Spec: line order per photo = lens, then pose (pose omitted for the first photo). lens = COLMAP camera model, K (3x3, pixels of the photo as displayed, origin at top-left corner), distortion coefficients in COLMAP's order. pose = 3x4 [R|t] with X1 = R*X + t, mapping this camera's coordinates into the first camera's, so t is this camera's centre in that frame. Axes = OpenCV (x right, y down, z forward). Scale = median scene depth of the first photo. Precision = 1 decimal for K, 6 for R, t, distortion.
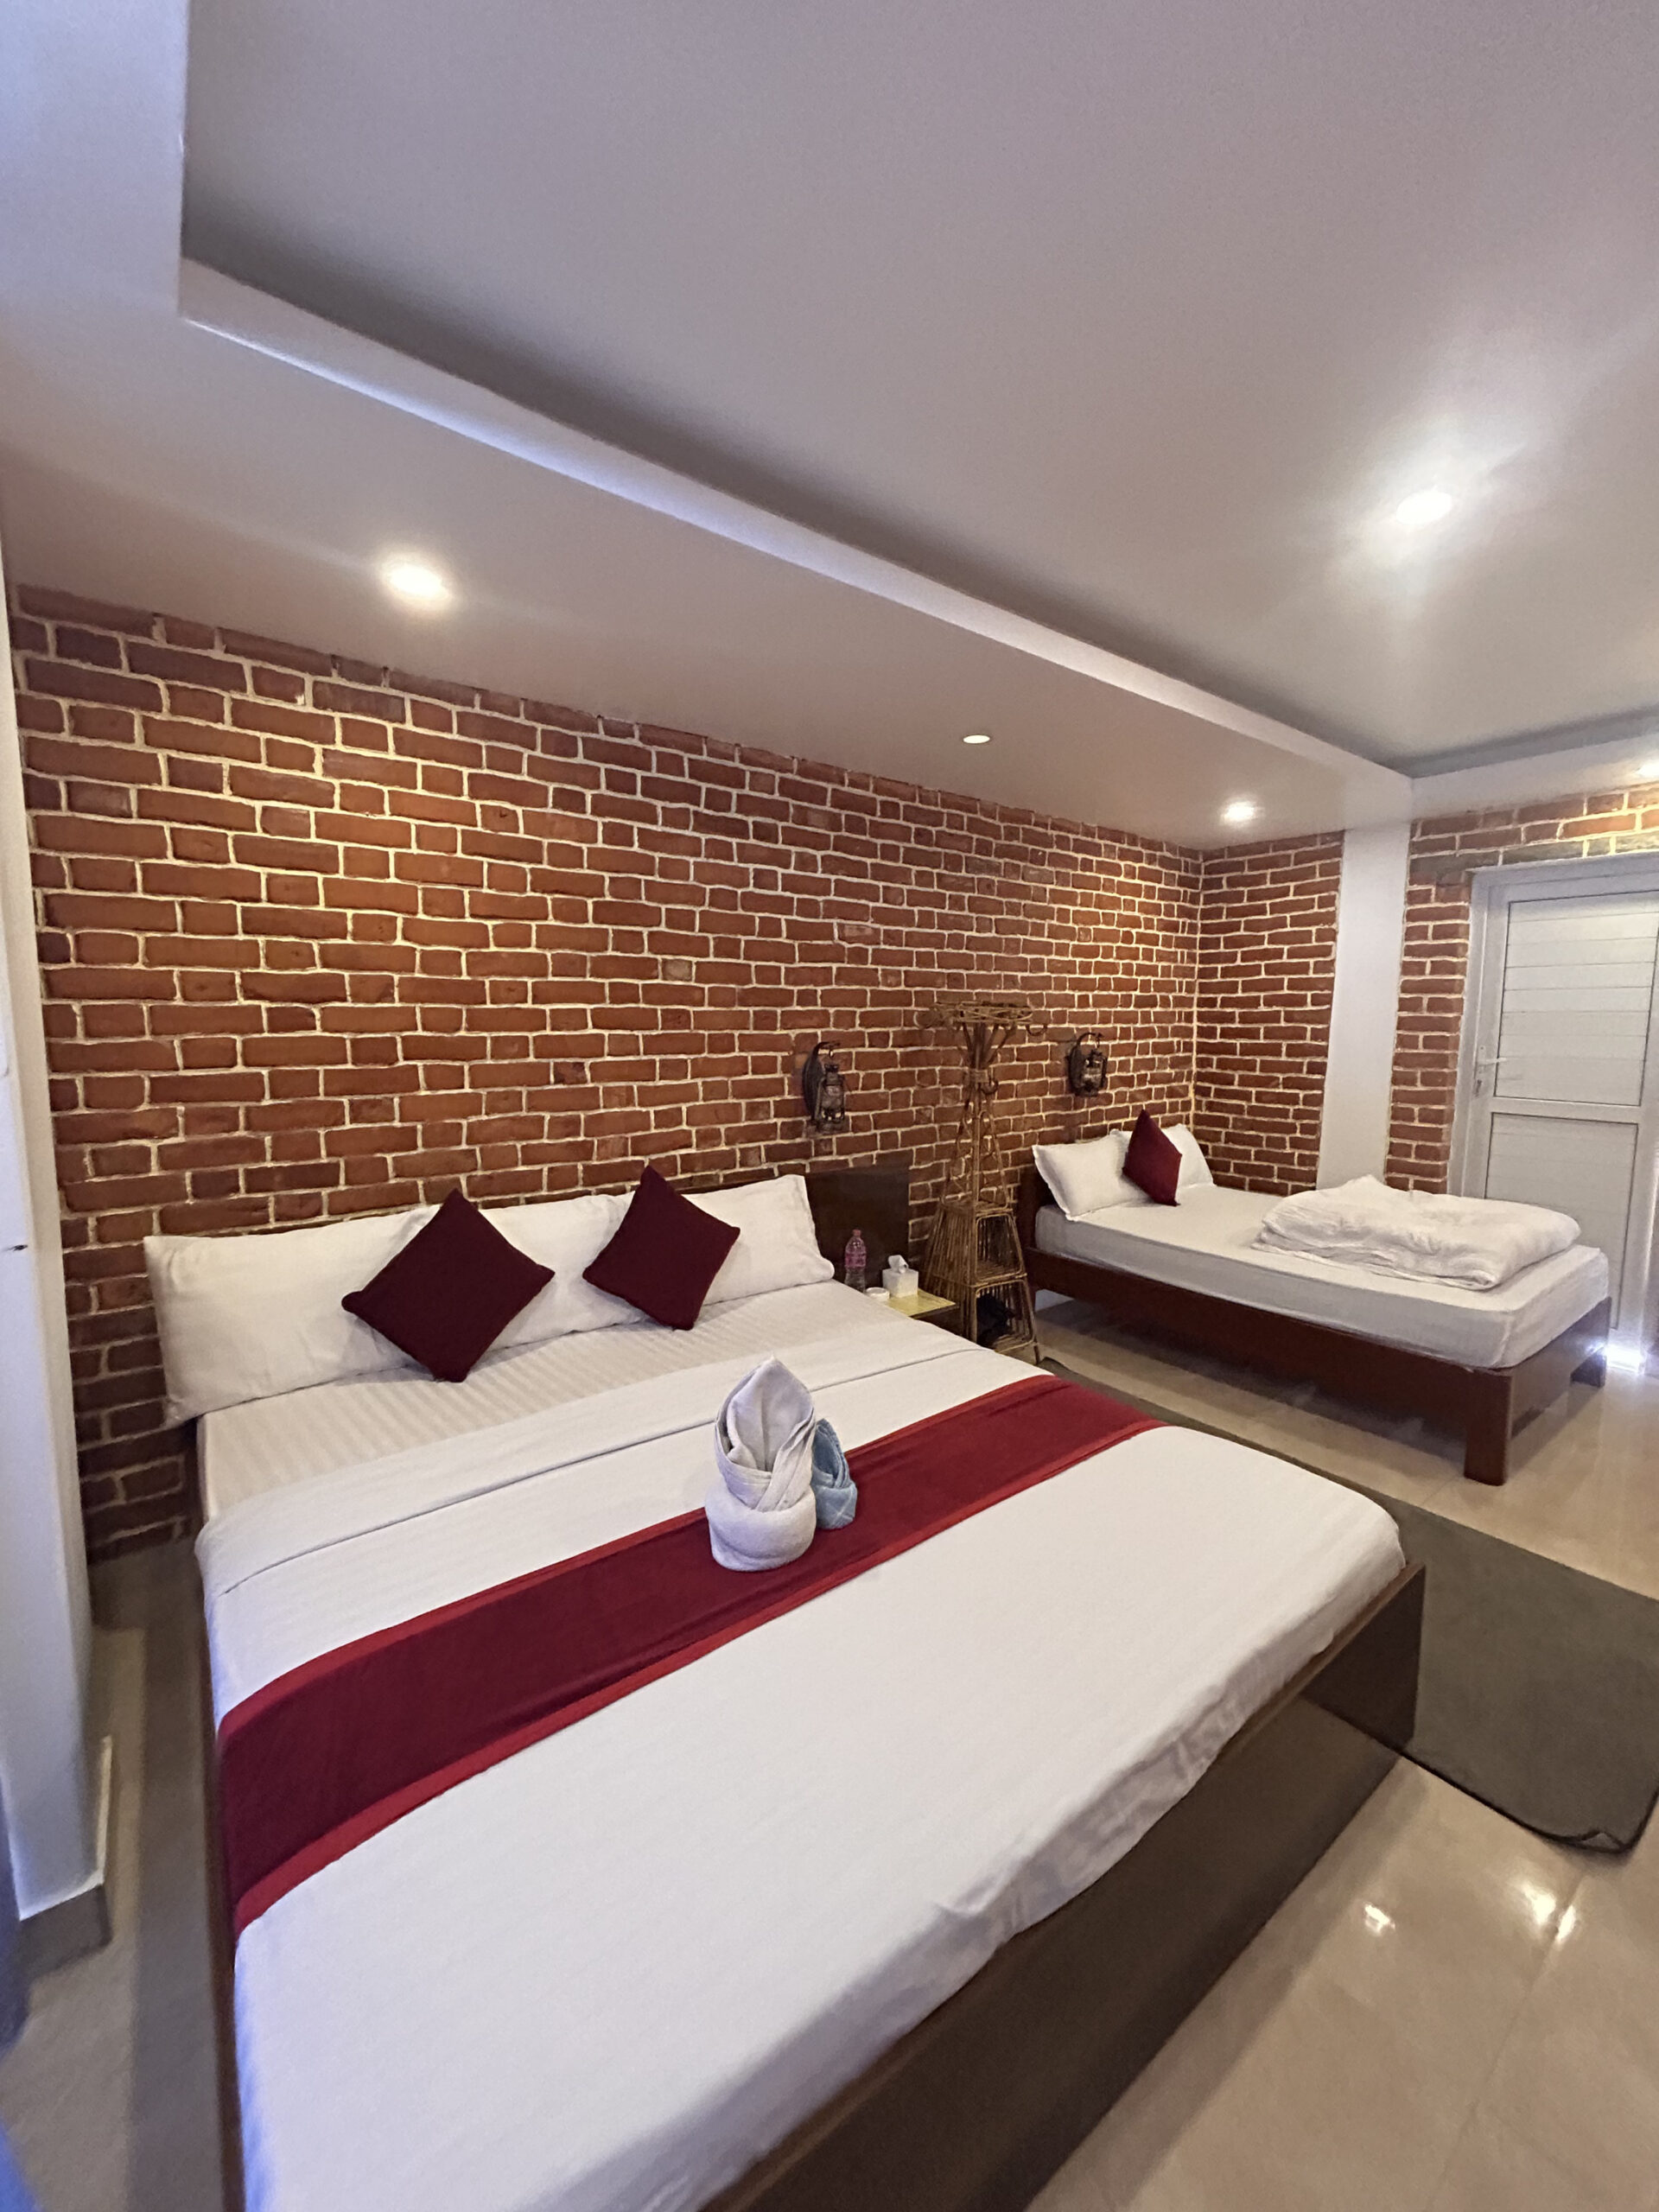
lens RADIAL K [[885.8, 0, 829.9], [0, 885.8, 1110.1], [0, 0, 1]] dist [-0.003574, 0.000413]
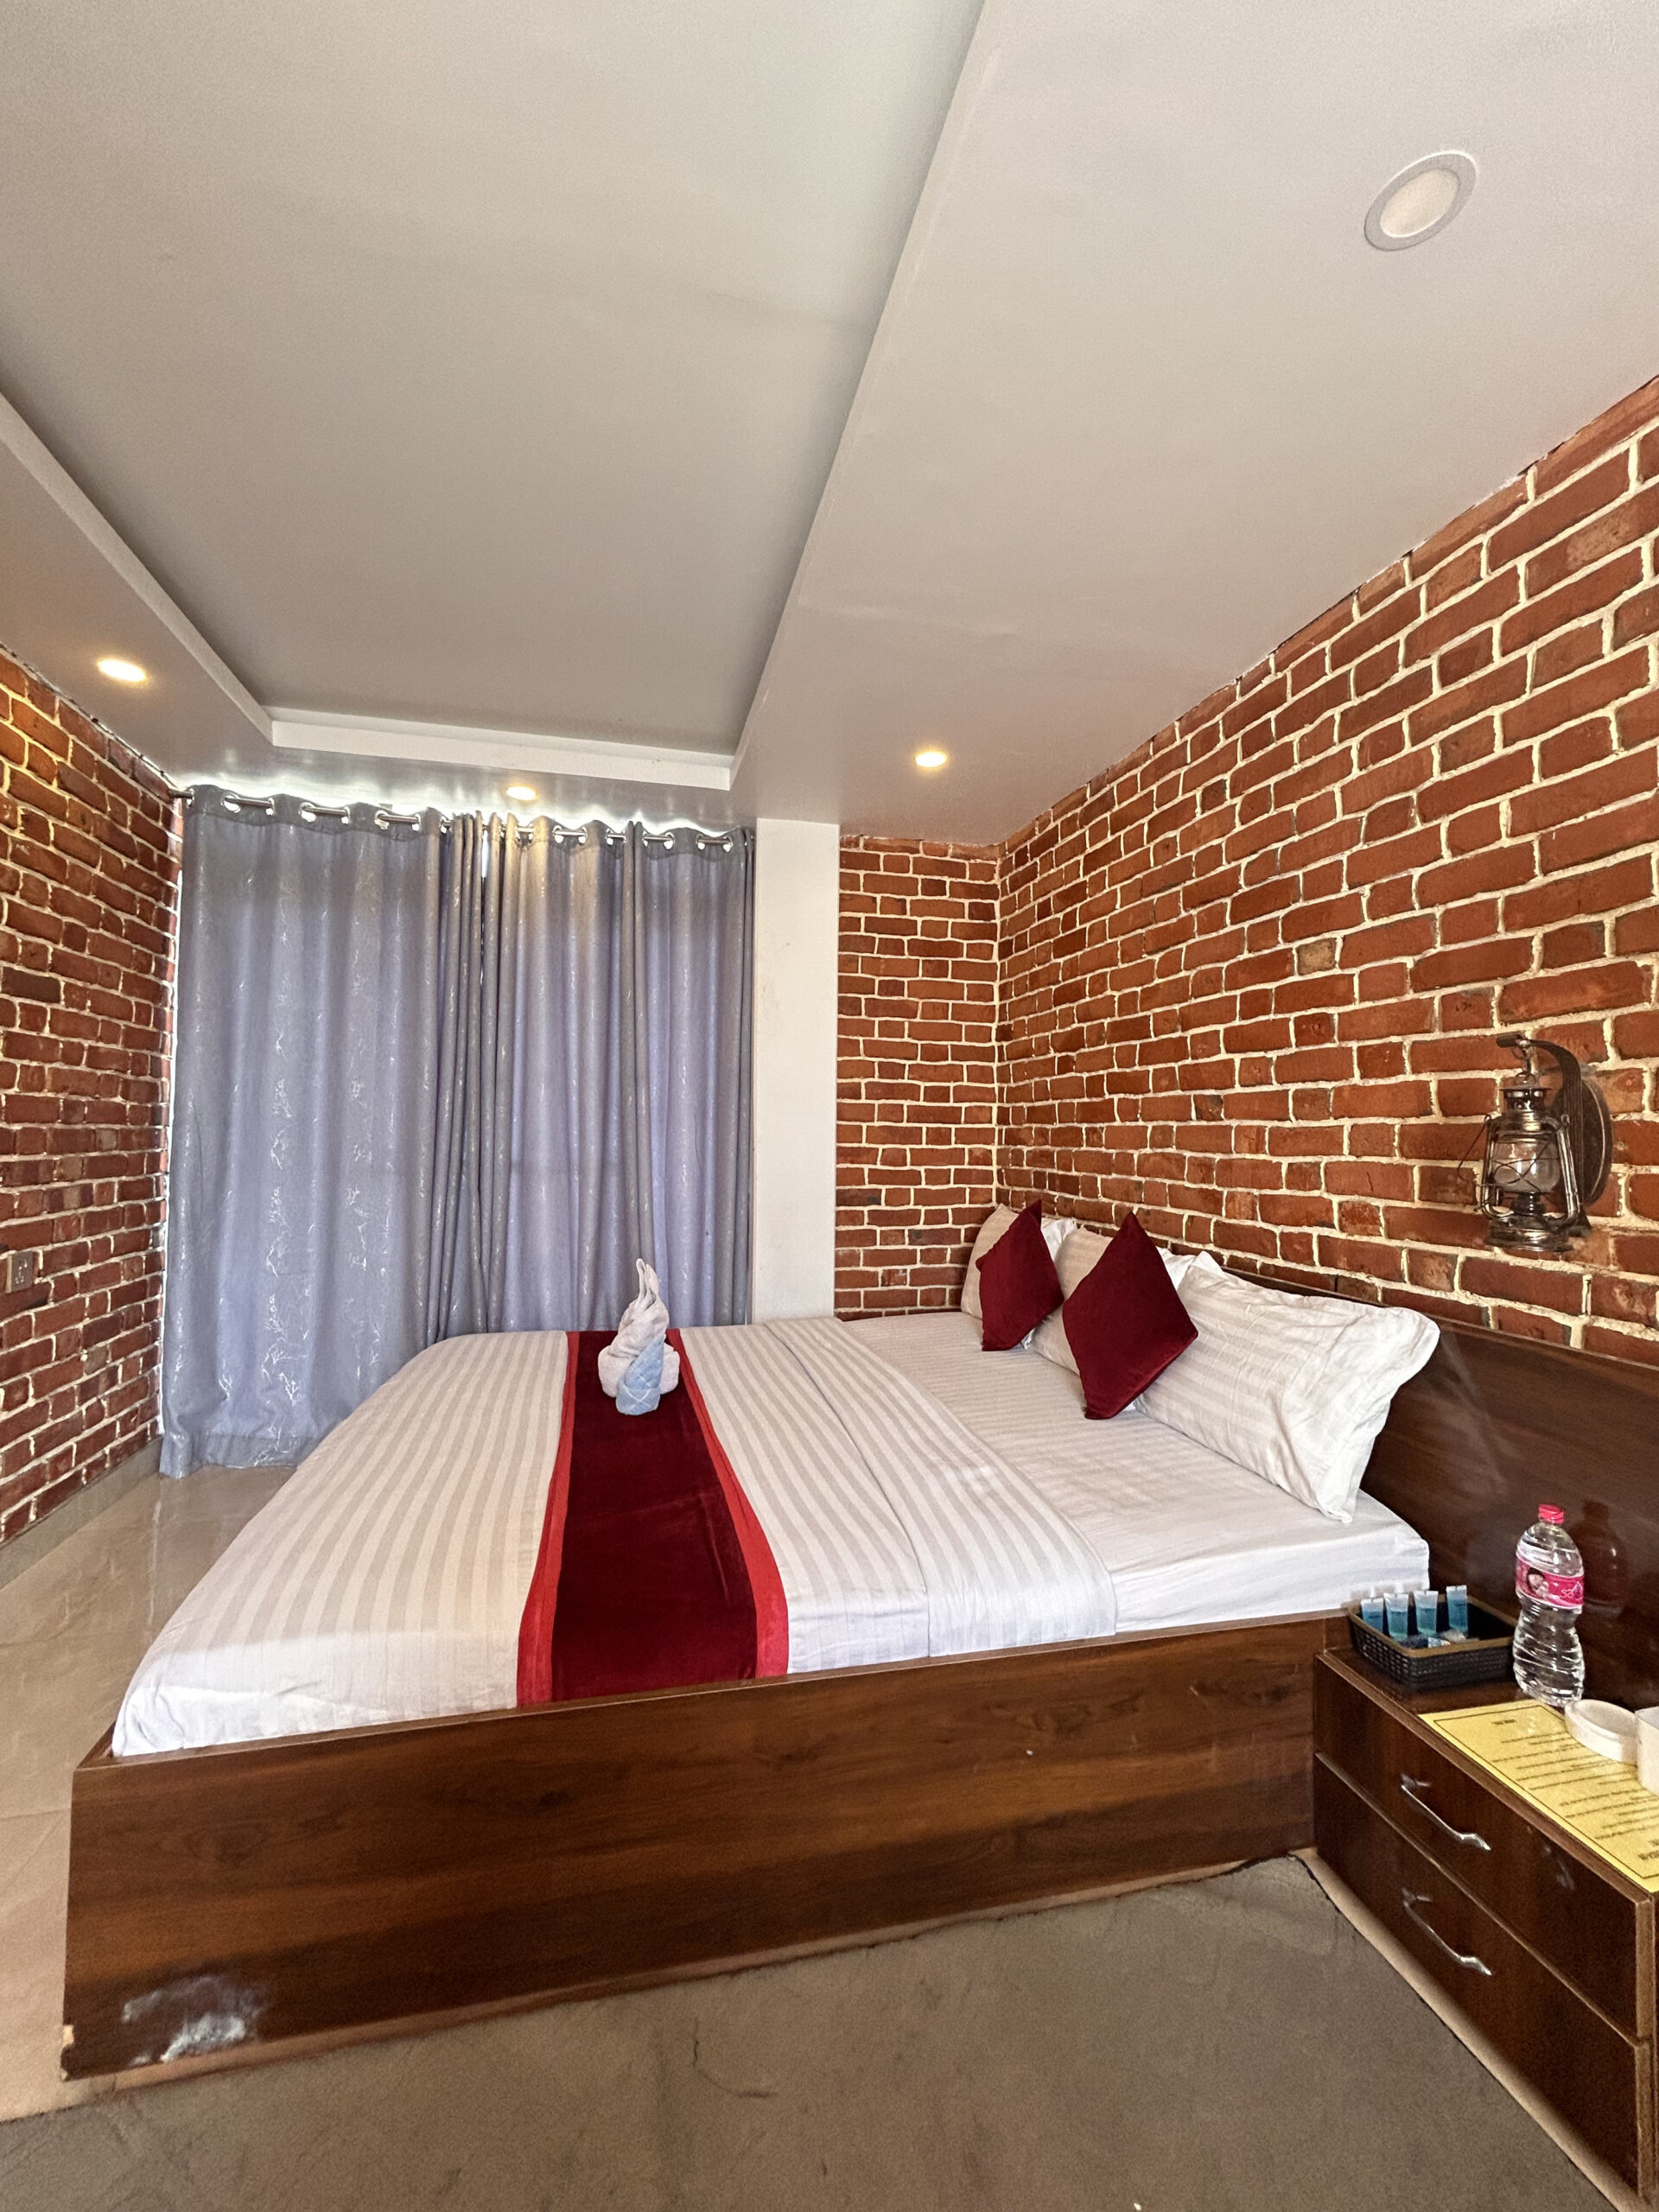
lens RADIAL K [[885.8, 0, 829.1], [0, 885.8, 1104.2], [0, 0, 1]] dist [-0.003574, 0.000413]
pose [[-0.409561, -0.035036, -0.911610, 0.651936], [-0.109822, 0.993889, 0.011142, -0.014881], [0.905648, 0.104678, -0.410906, 1.052623]]
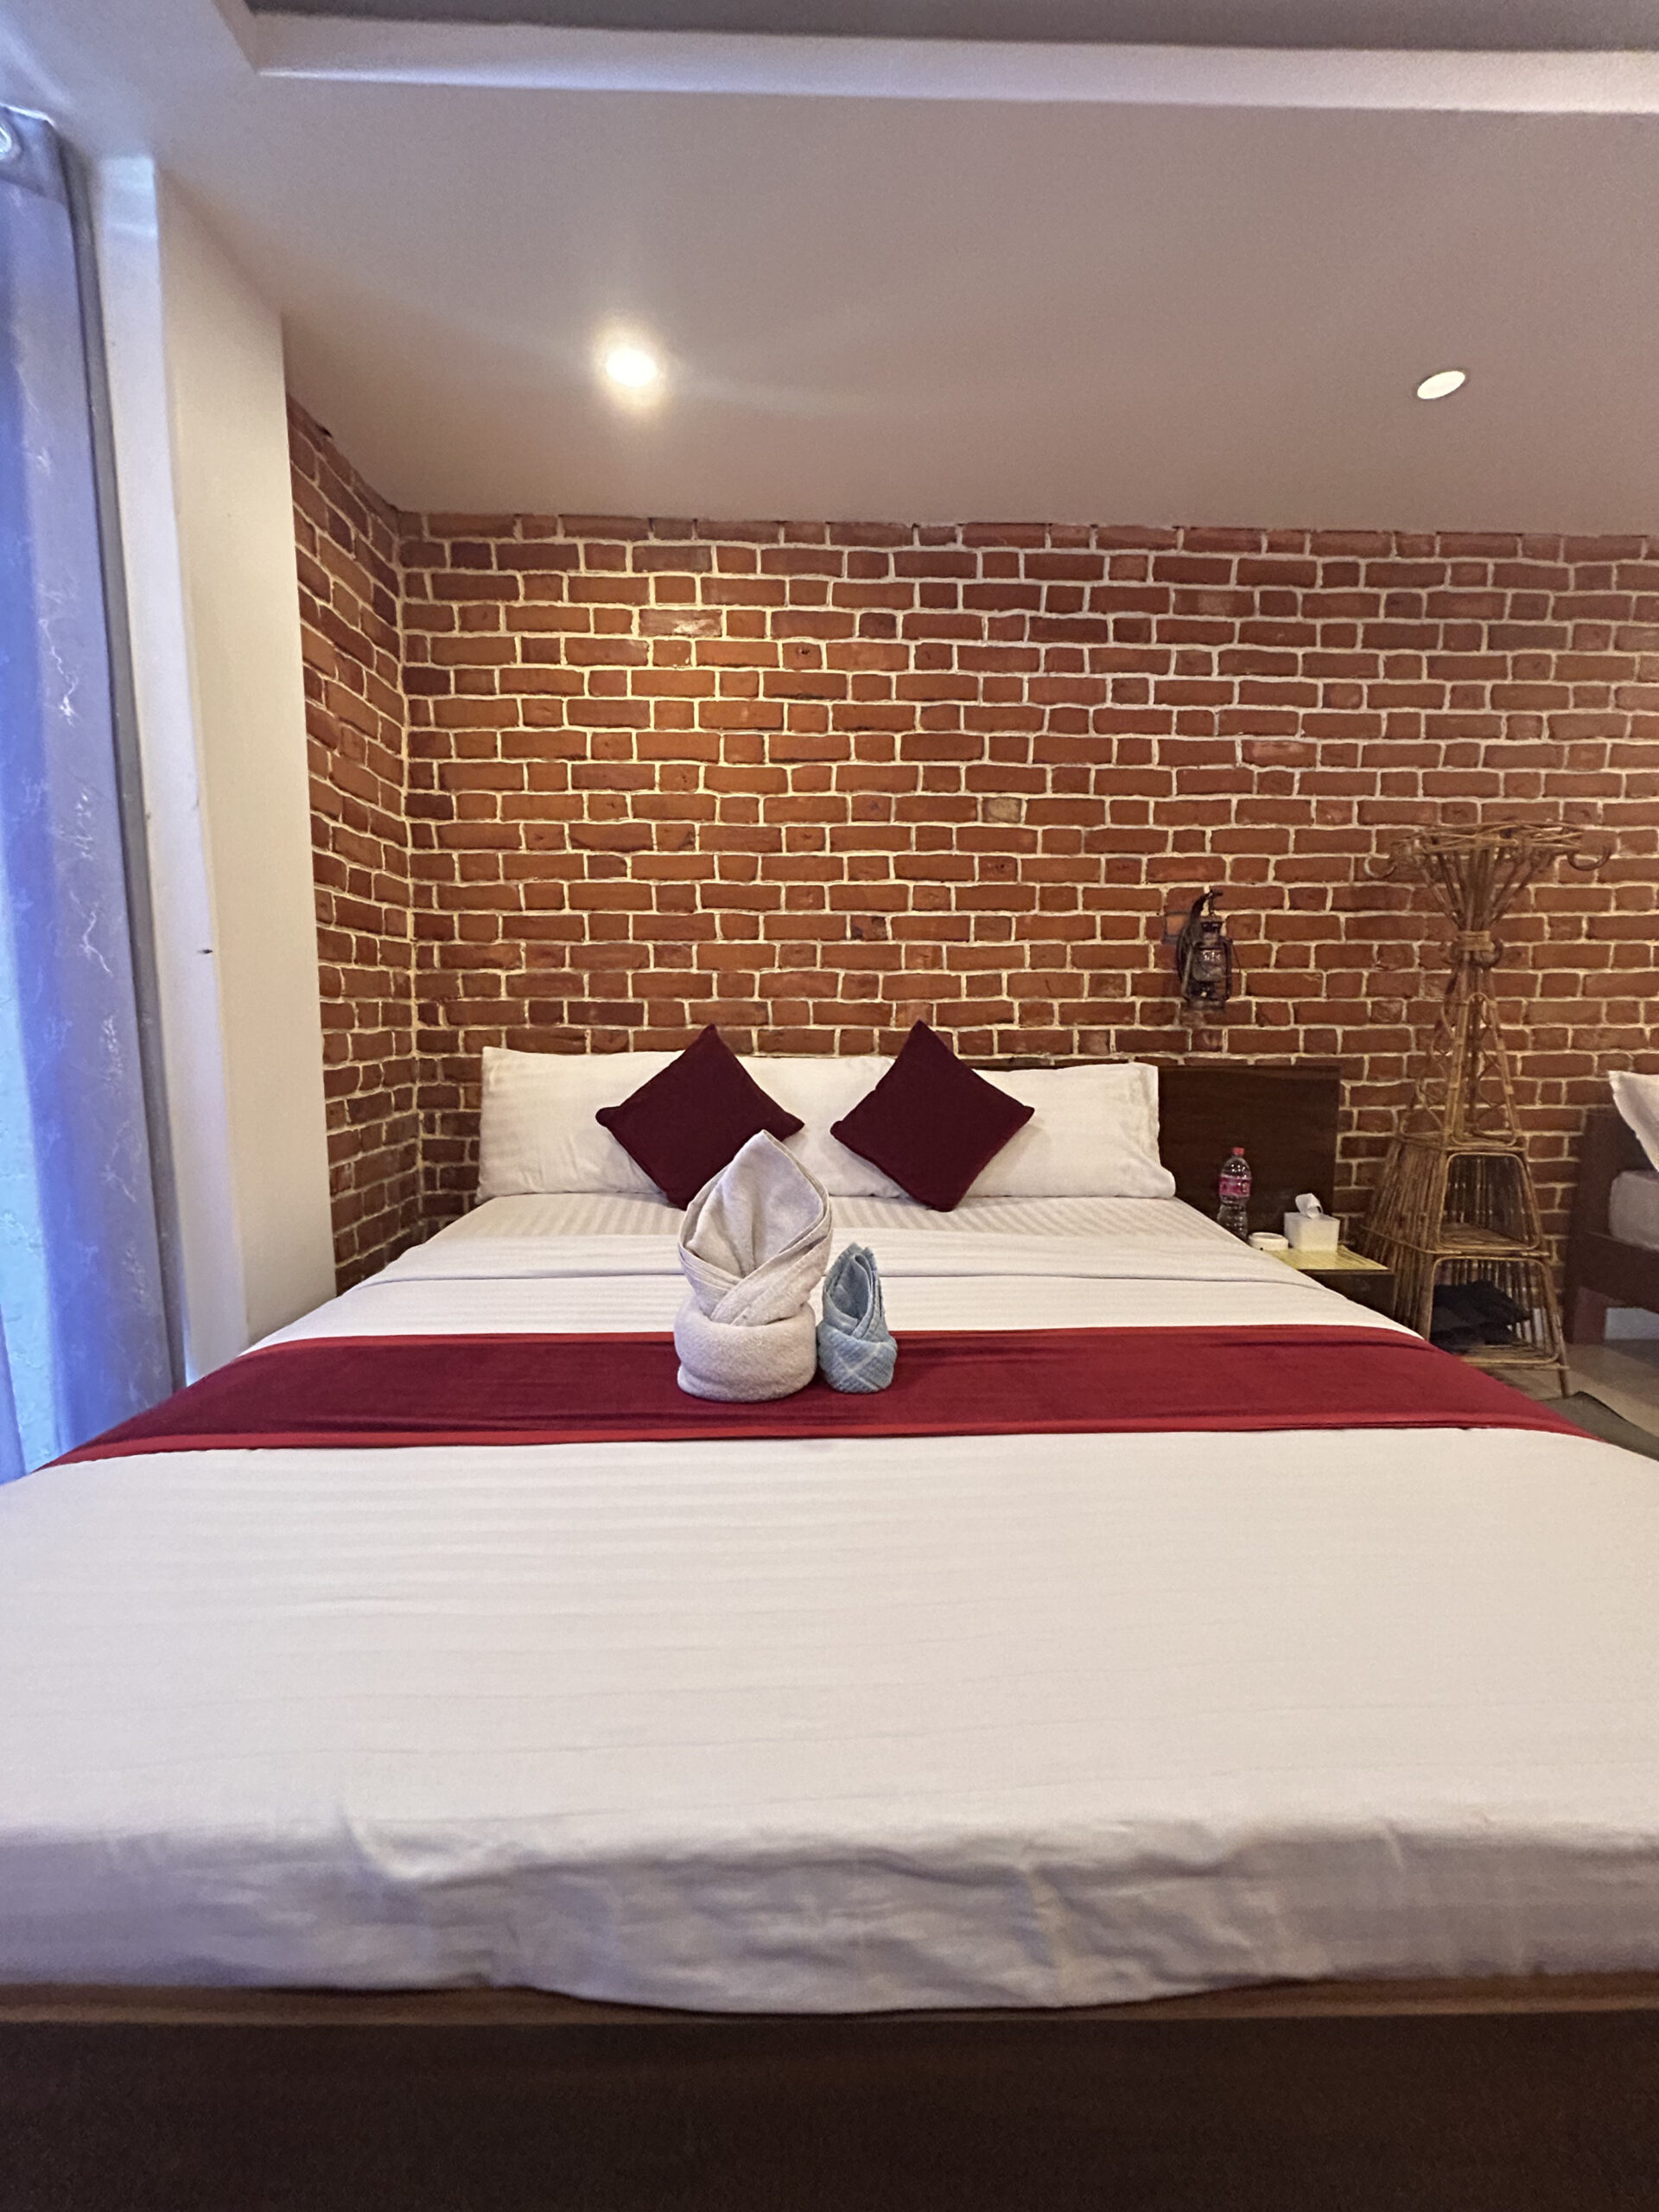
lens RADIAL K [[885.8, 0, 837.4], [0, 885.8, 1112.2], [0, 0, 1]] dist [-0.003574, 0.000413]
pose [[0.802764, 0.057659, -0.593503, 0.246629], [-0.061766, 0.998001, 0.013412, 0.144134], [0.593089, 0.025892, 0.804720, 0.251308]]
